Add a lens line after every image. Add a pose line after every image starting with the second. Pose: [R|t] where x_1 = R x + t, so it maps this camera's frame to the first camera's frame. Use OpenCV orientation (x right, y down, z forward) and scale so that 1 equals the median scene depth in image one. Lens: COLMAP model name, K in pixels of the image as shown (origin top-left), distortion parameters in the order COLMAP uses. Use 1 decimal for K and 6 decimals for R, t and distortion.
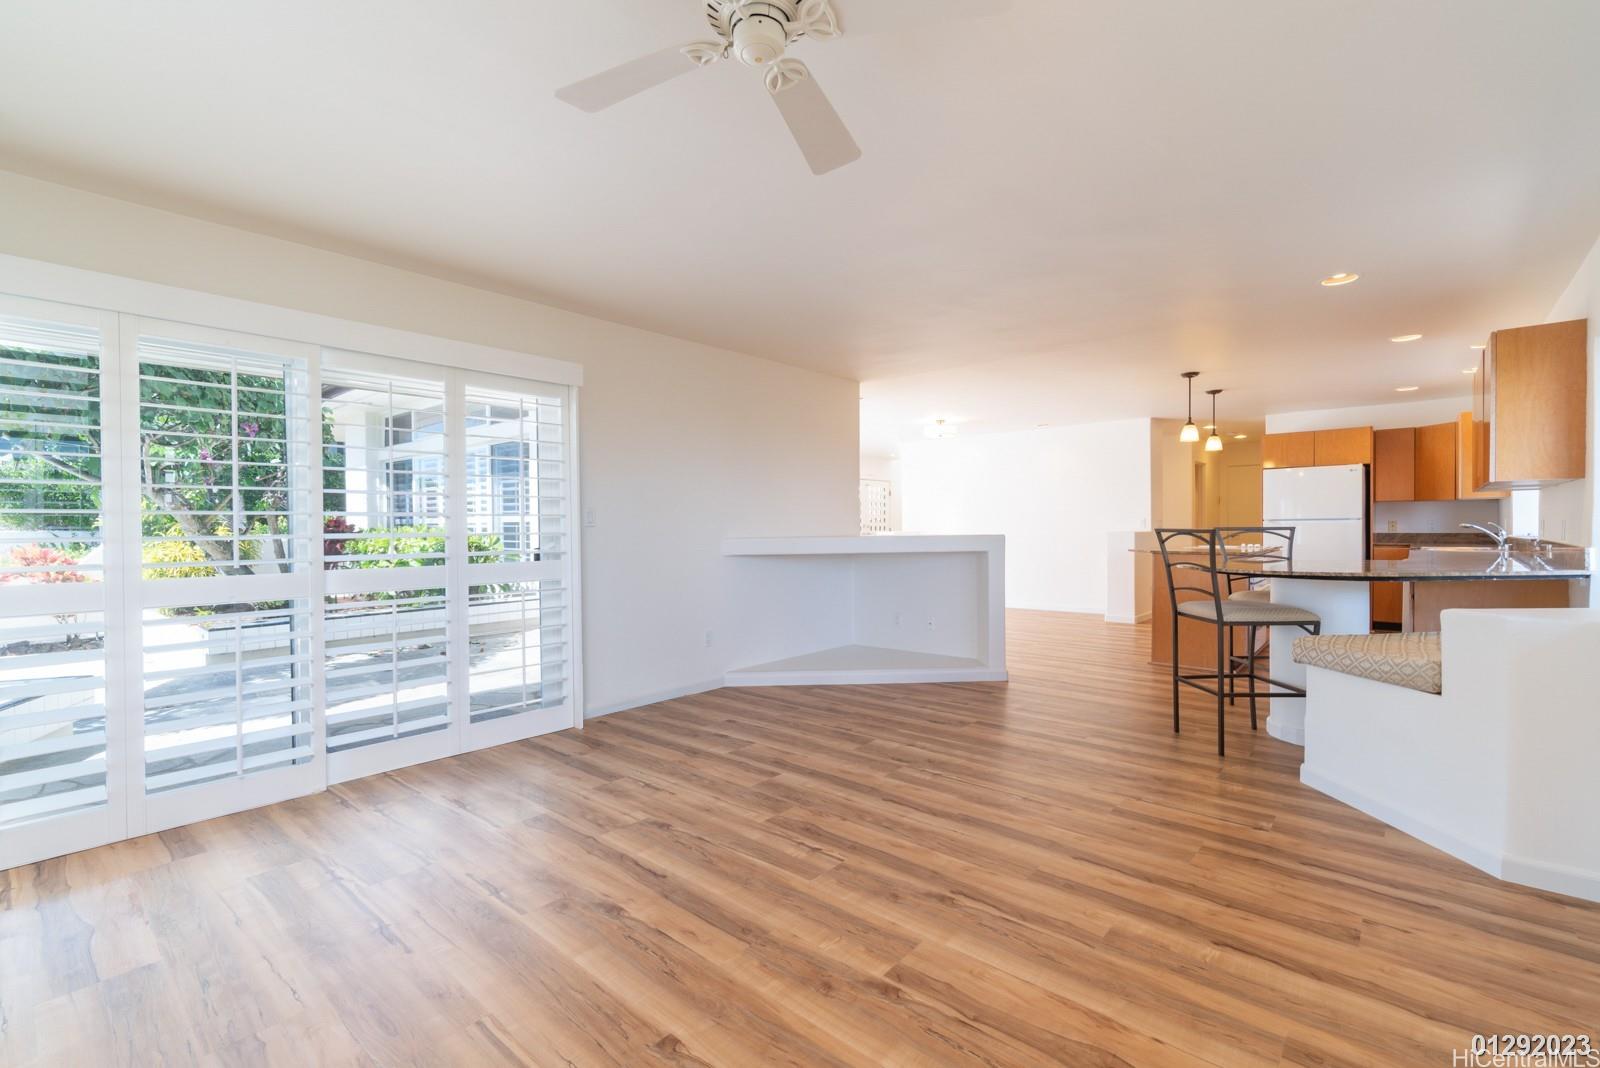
lens RADIAL K [[689.4, 0, 791.9], [0, 689.4, 520.0], [0, 0, 1]] dist [-0.000367, -0.000819]
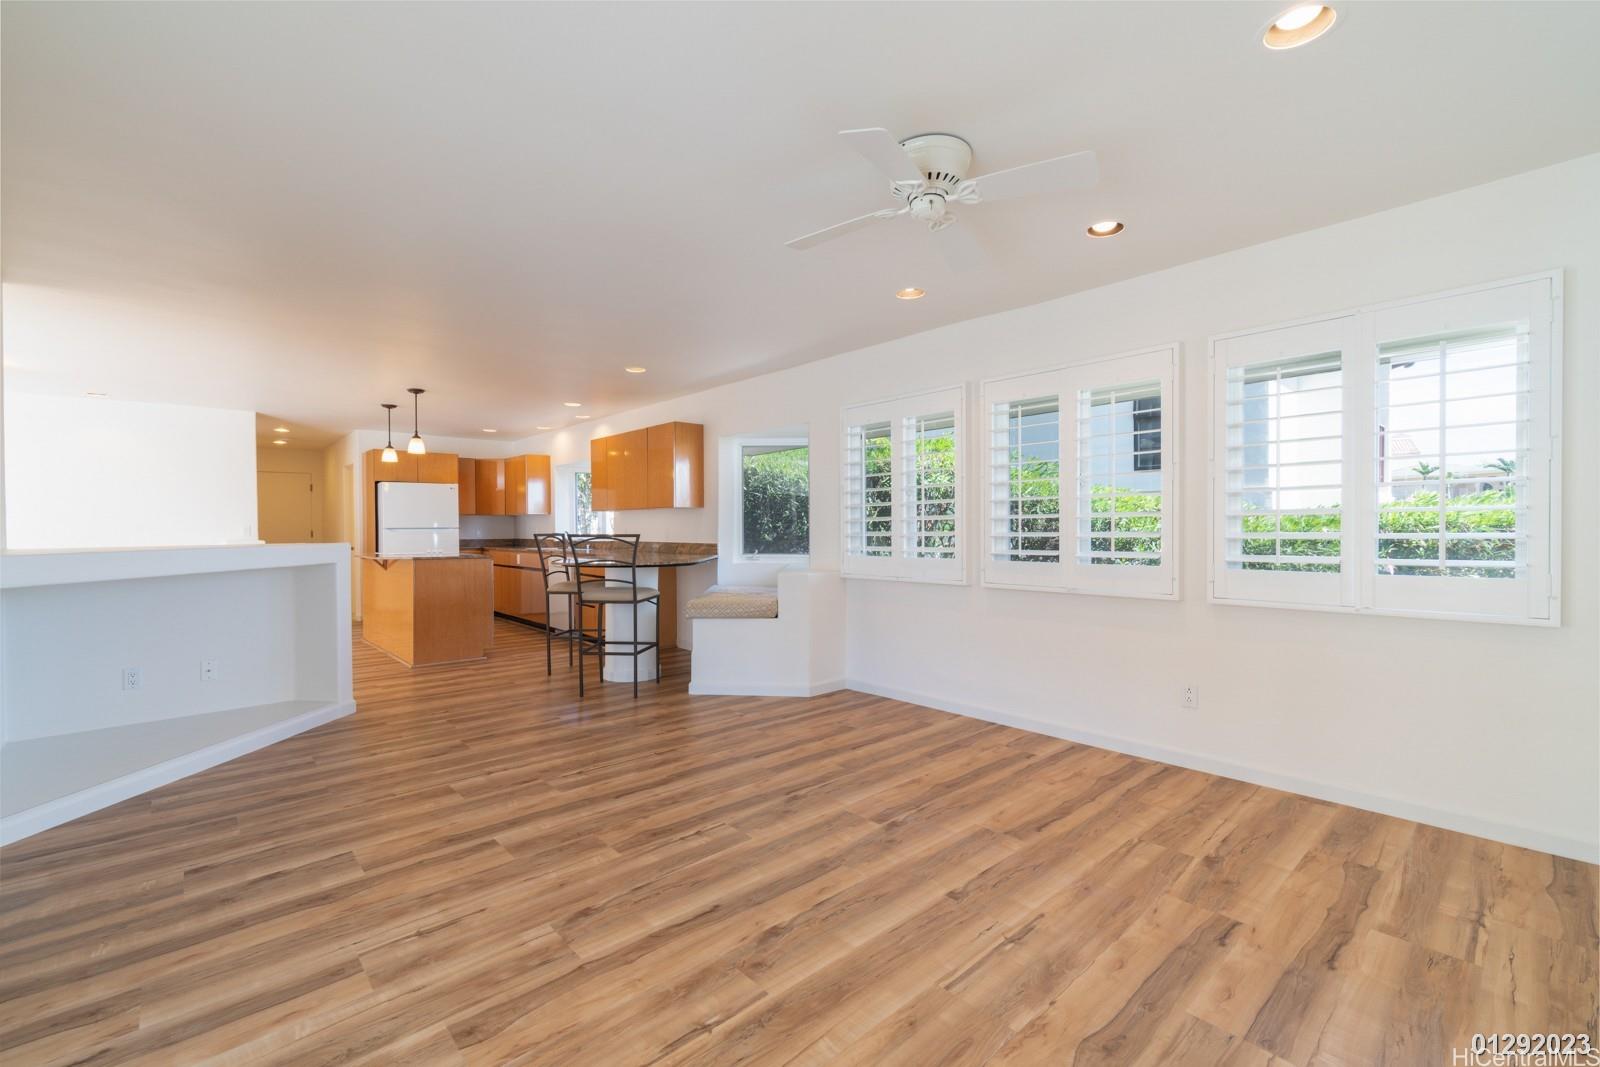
lens RADIAL K [[689.4, 0, 797.1], [0, 689.4, 541.5], [0, 0, 1]] dist [-0.000367, -0.000819]
pose [[0.120016, -0.014390, 0.992668, -0.786232], [-0.003719, 0.999881, 0.014944, 0.004709], [-0.992765, -0.005485, 0.119948, 0.560813]]
